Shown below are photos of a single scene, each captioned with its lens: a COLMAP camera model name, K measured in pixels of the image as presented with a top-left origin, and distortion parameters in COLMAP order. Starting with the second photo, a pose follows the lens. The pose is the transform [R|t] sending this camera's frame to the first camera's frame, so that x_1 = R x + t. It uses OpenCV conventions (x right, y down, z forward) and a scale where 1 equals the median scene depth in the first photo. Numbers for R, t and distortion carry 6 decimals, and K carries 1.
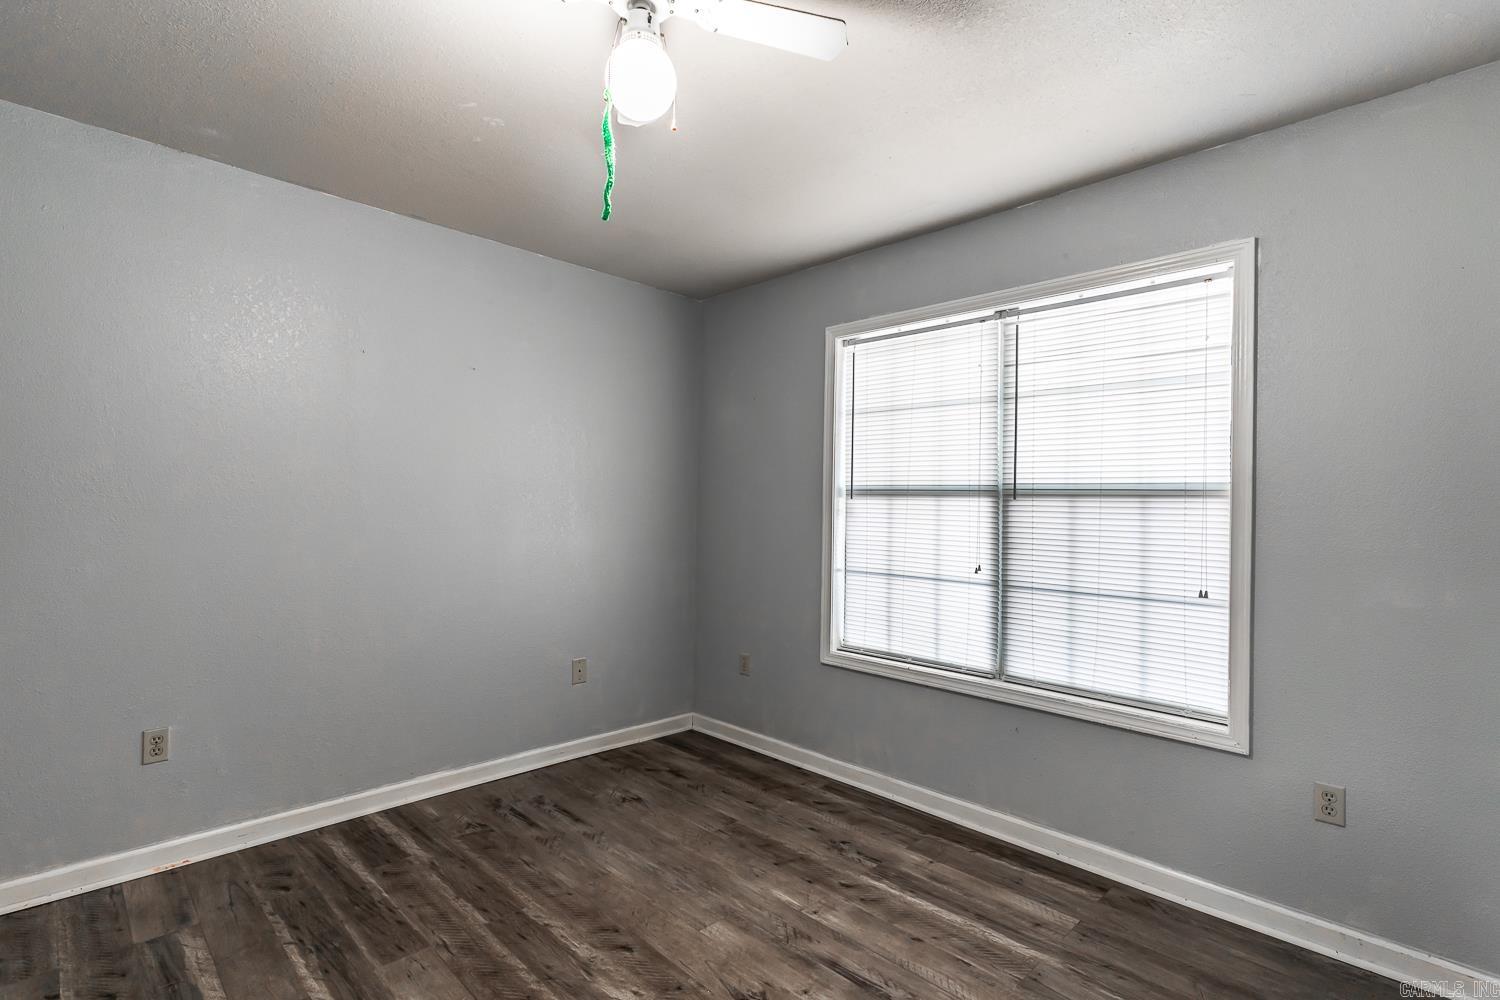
lens RADIAL K [[714.7, 0, 750.0], [0, 714.7, 500.0], [0, 0, 1]] dist [-0.000660, -0.000743]
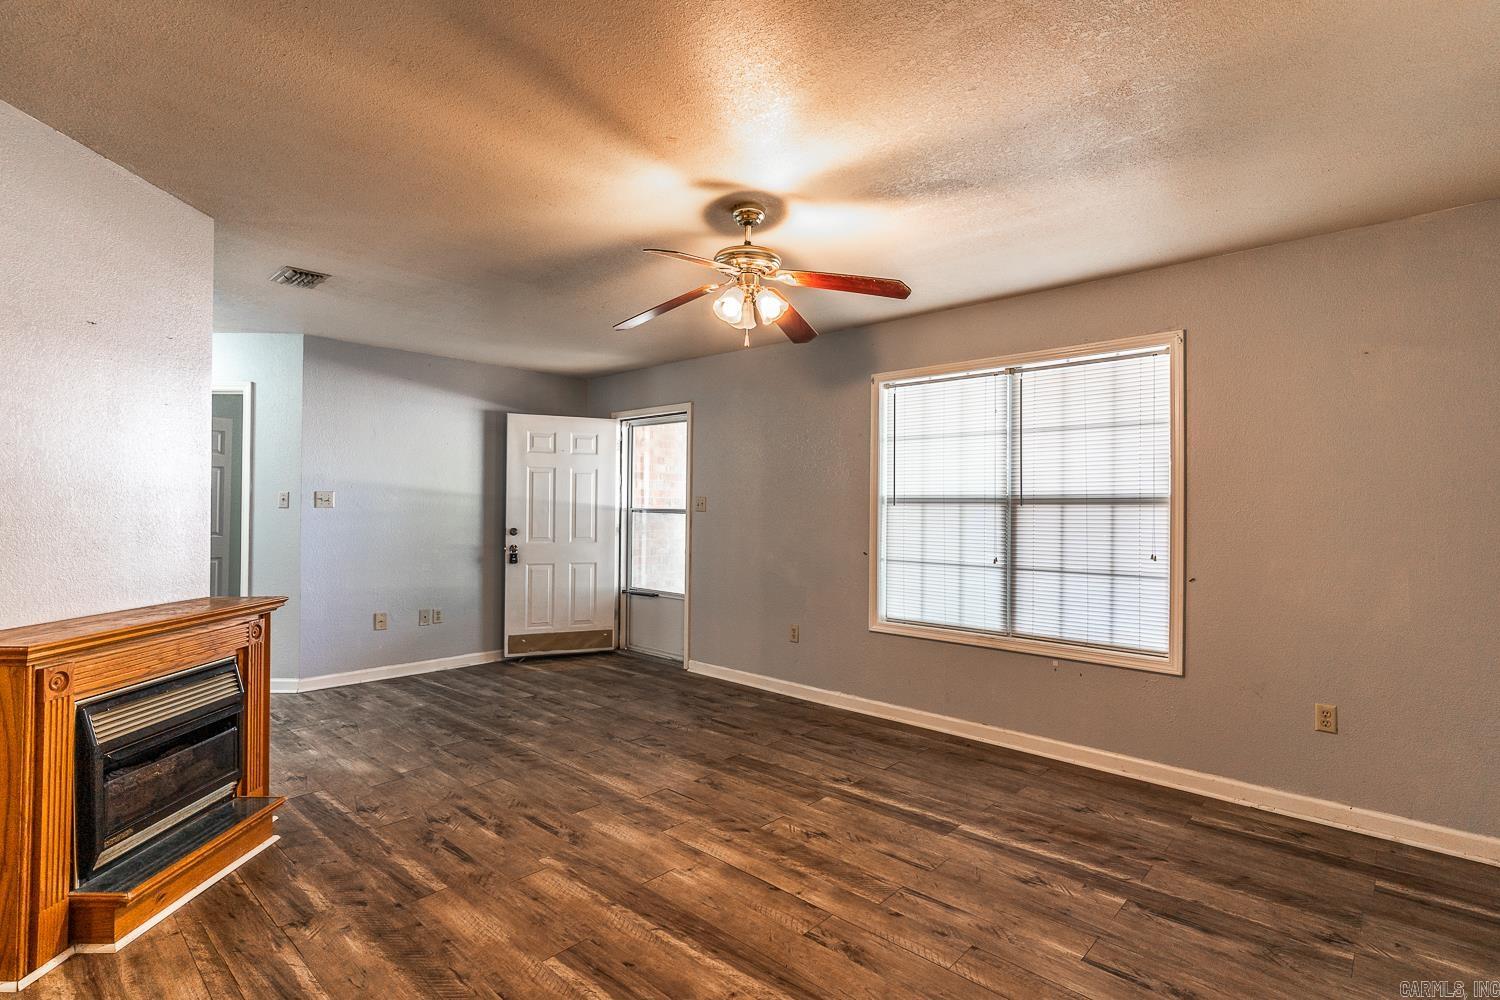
lens RADIAL K [[714.7, 0, 750.0], [0, 714.7, 500.0], [0, 0, 1]] dist [-0.000660, -0.000743]
pose [[0.998504, 0.002683, 0.054620, -0.216456], [-0.002179, 0.999954, -0.009290, 0.001880], [-0.054642, 0.009158, 0.998464, -0.335748]]
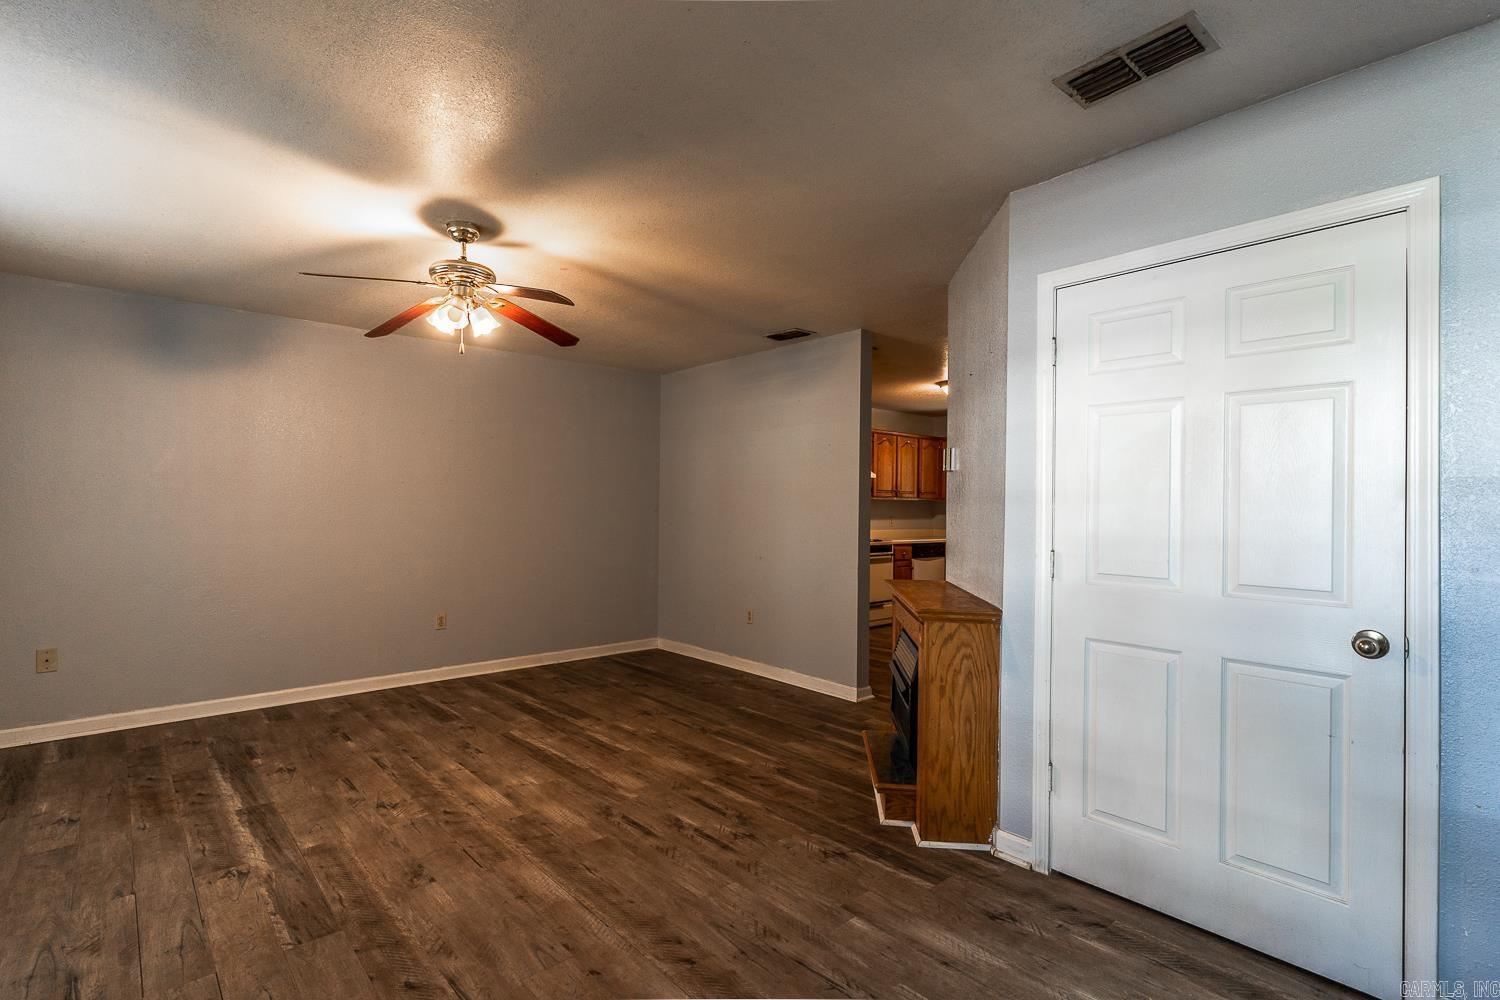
lens RADIAL K [[710.9, 0, 750.0], [0, 710.9, 500.0], [0, 0, 1]] dist [0.004463, -0.000489]
pose [[-0.999049, -0.016344, 0.040420, -0.625679], [-0.016887, 0.999771, -0.013134, 0.005921], [-0.040197, -0.013804, -0.999096, 1.604091]]
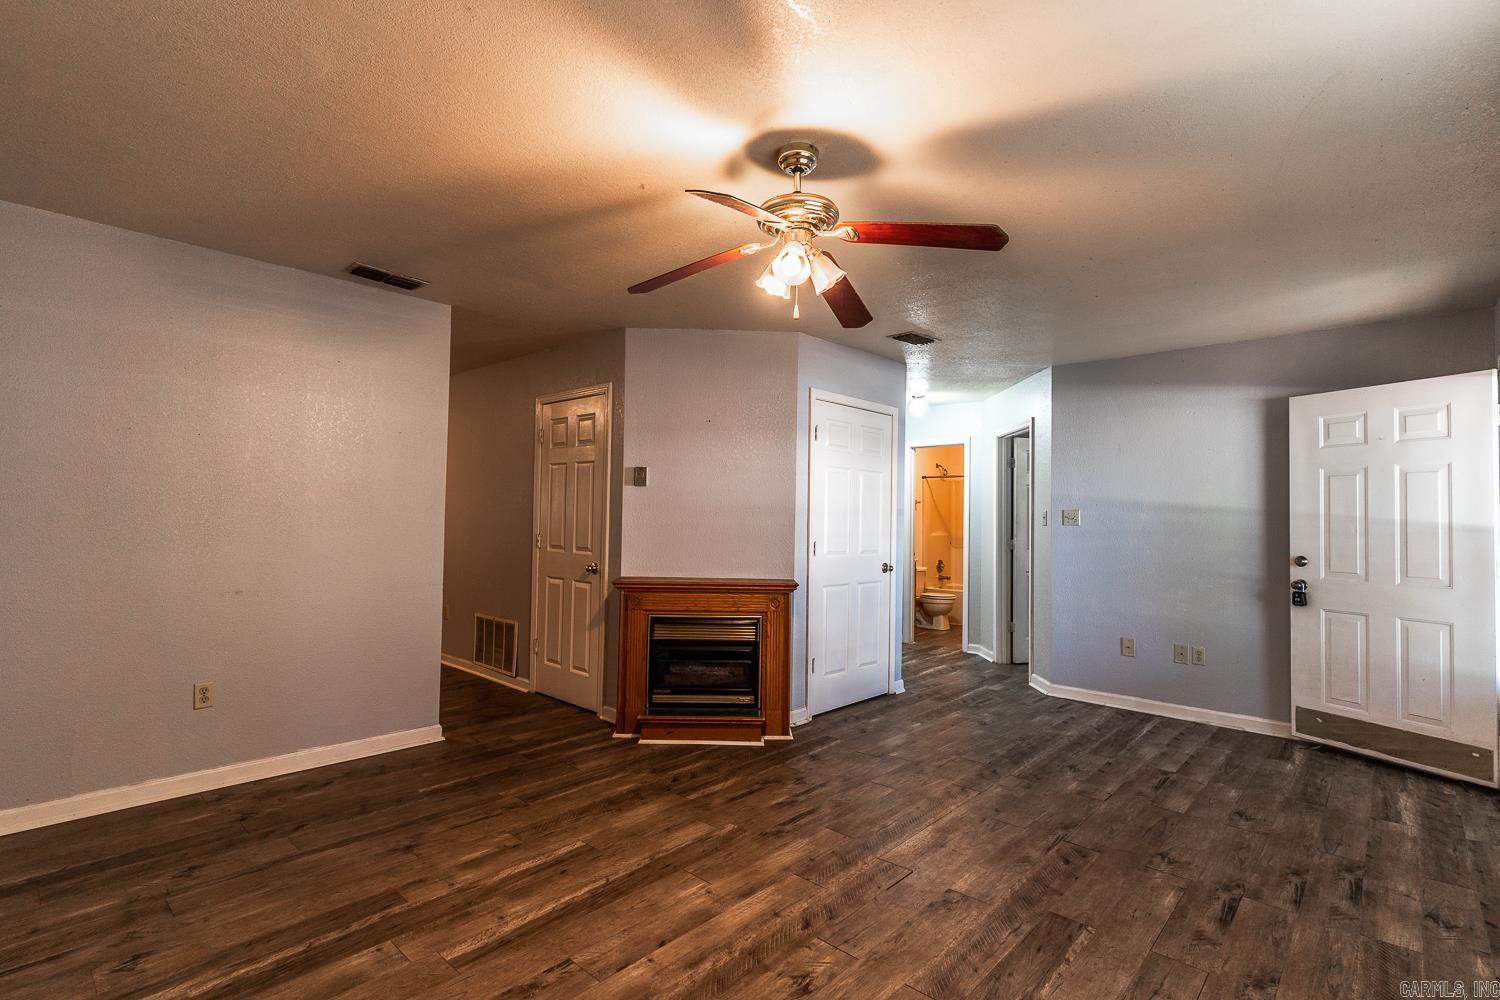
lens RADIAL K [[714.7, 0, 750.0], [0, 714.7, 500.0], [0, 0, 1]] dist [-0.000660, -0.000743]
pose [[0.056829, -0.032059, -0.997869, 0.592205], [-0.012493, 0.999383, -0.032819, 0.011744], [0.998306, 0.014331, 0.056393, 0.515606]]
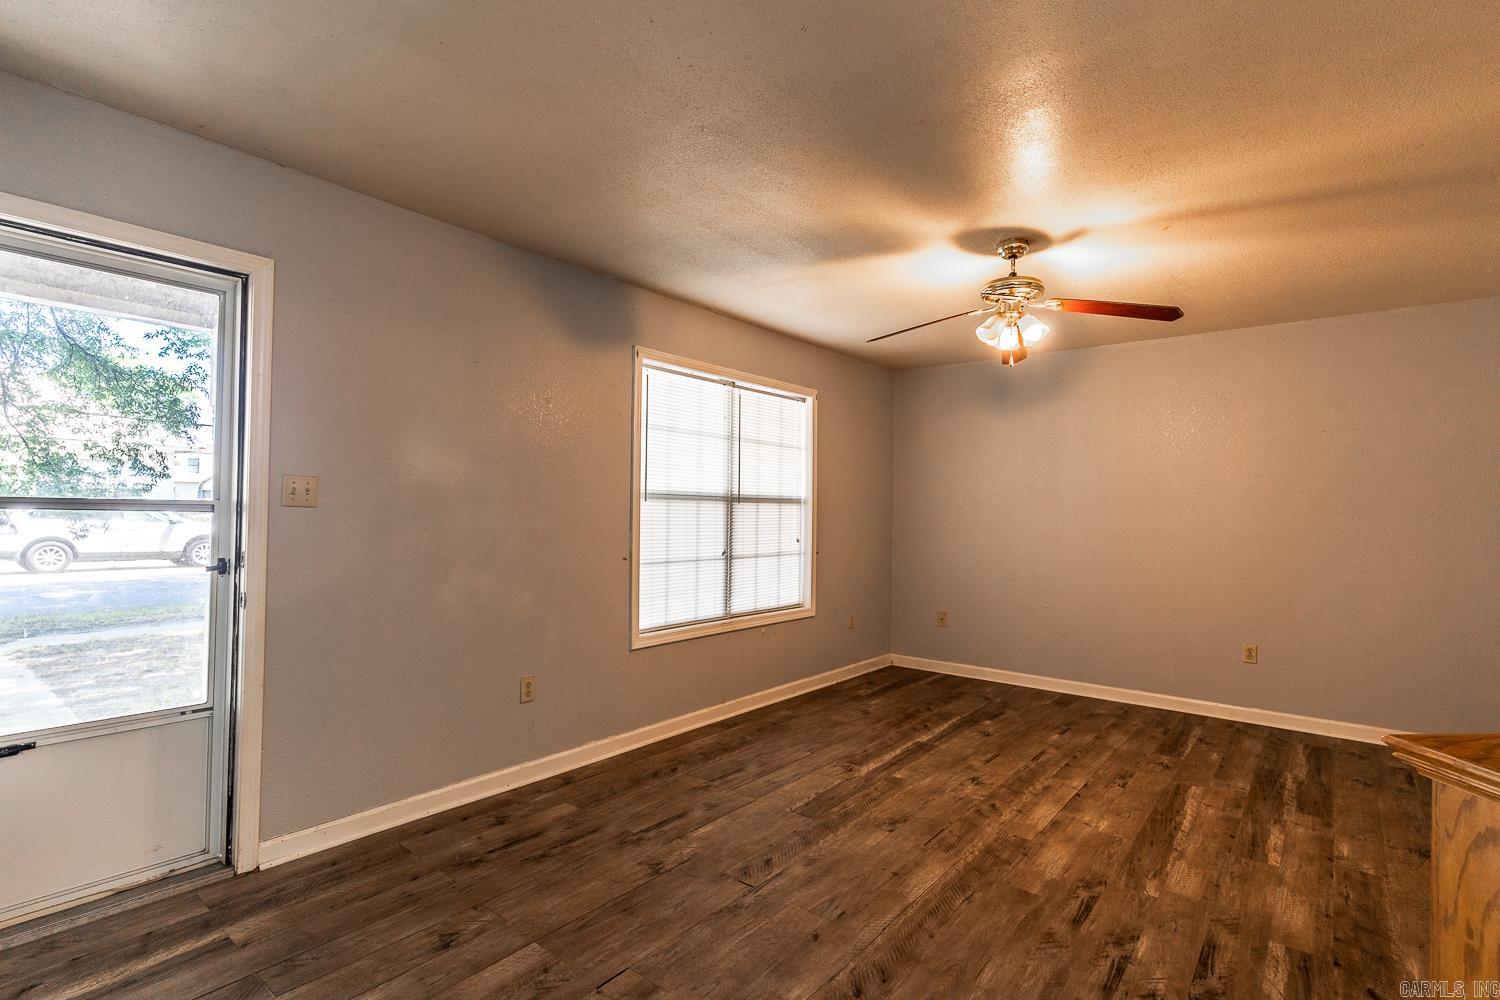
lens RADIAL K [[714.7, 0, 750.0], [0, 714.7, 500.0], [0, 0, 1]] dist [-0.000660, -0.000743]
pose [[-0.114729, 0.004087, 0.993388, -1.170456], [-0.018982, 0.999800, -0.006306, 0.001145], [-0.993215, -0.019580, -0.114628, 1.105961]]
